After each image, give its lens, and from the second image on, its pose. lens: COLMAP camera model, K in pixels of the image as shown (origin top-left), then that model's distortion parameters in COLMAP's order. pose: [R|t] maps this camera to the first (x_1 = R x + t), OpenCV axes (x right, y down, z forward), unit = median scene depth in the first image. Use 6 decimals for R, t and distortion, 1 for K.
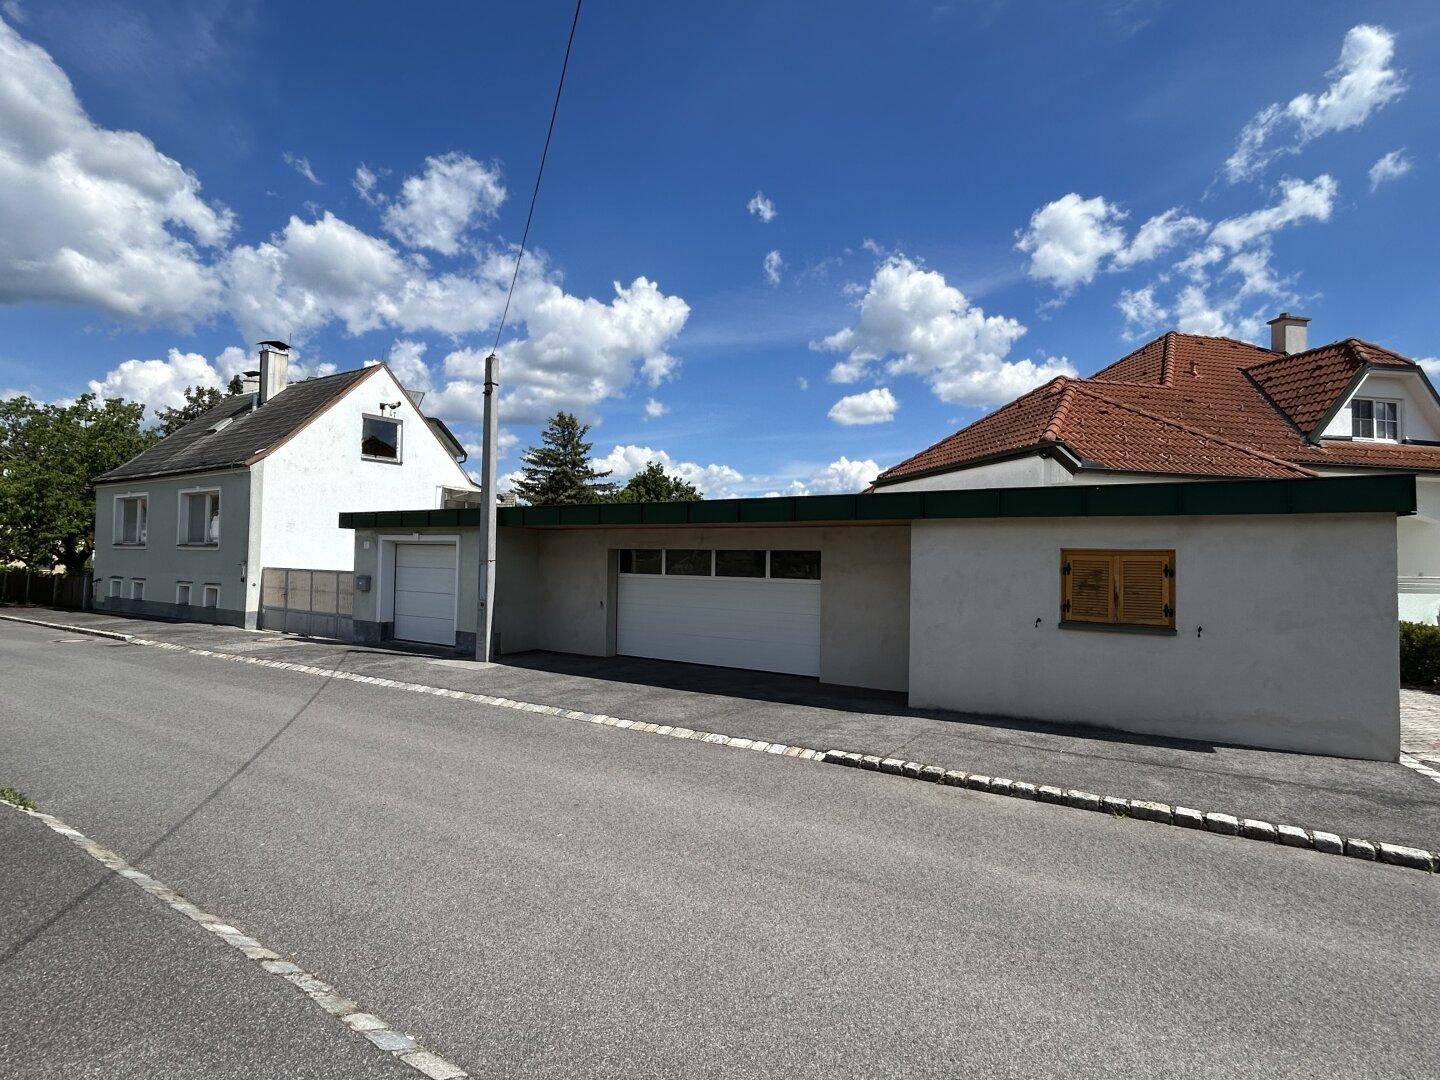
lens RADIAL K [[715.4, 0, 720.0], [0, 715.4, 540.0], [0, 0, 1]] dist [0.001438, 0.000093]
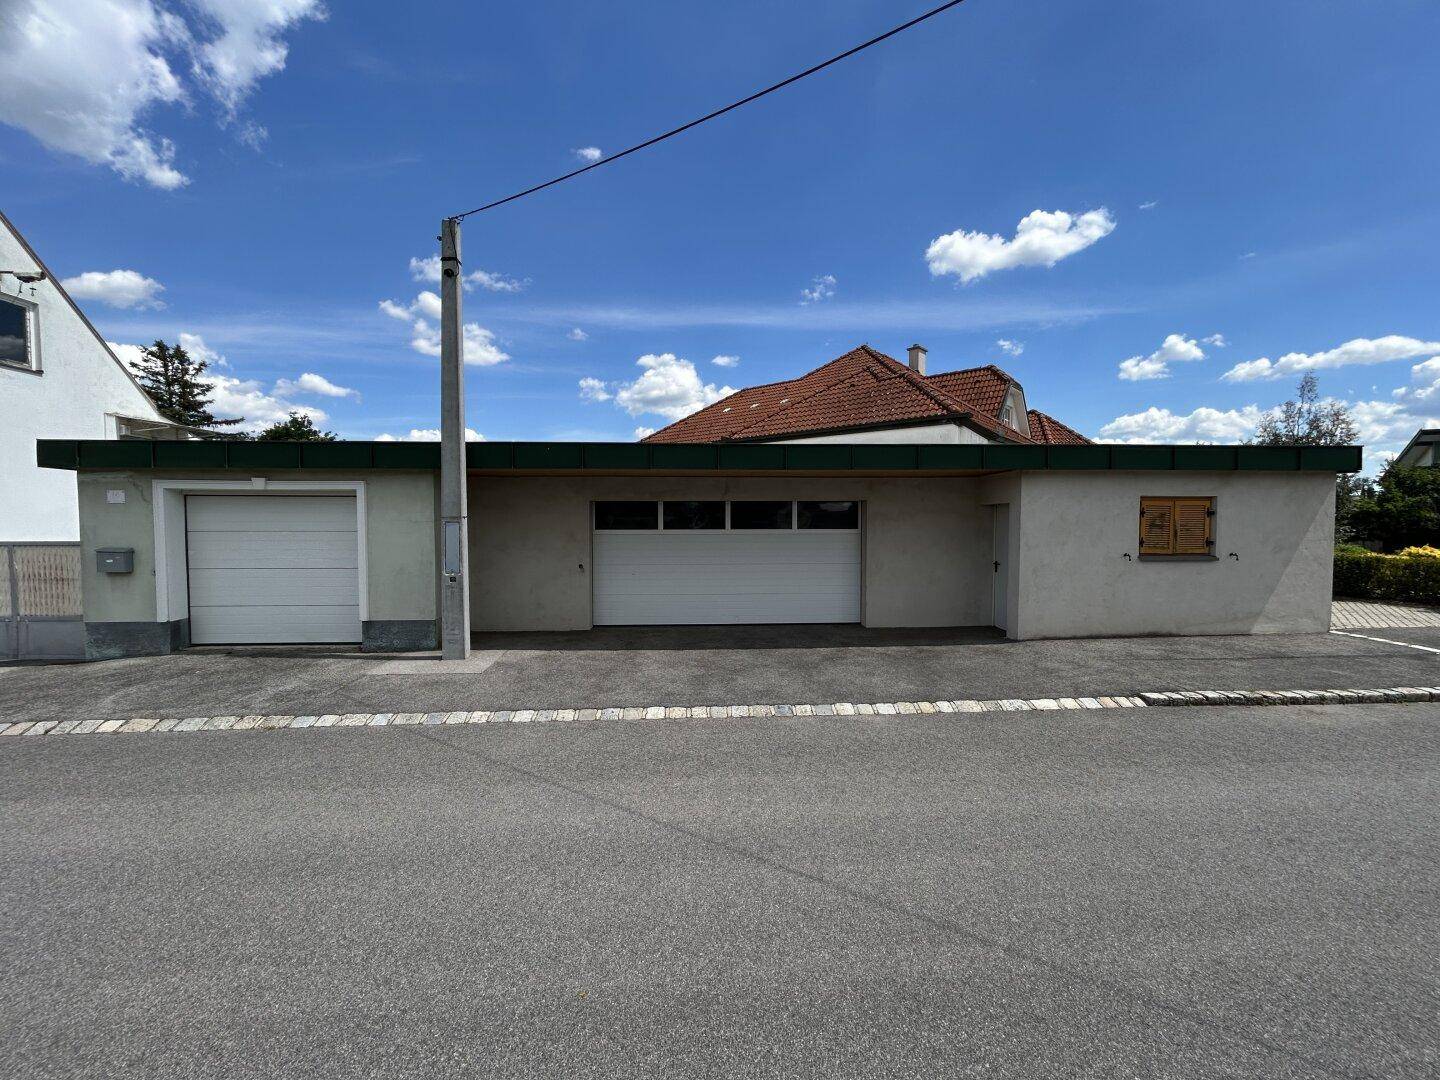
lens RADIAL K [[580.5, 0, 720.0], [0, 580.5, 540.0], [0, 0, 1]] dist [-0.000528, -0.000280]
pose [[0.818706, -0.040134, 0.572808, -0.400097], [-0.000113, 0.997543, 0.070055, 0.010153], [-0.574213, -0.057420, 0.816690, 0.346414]]
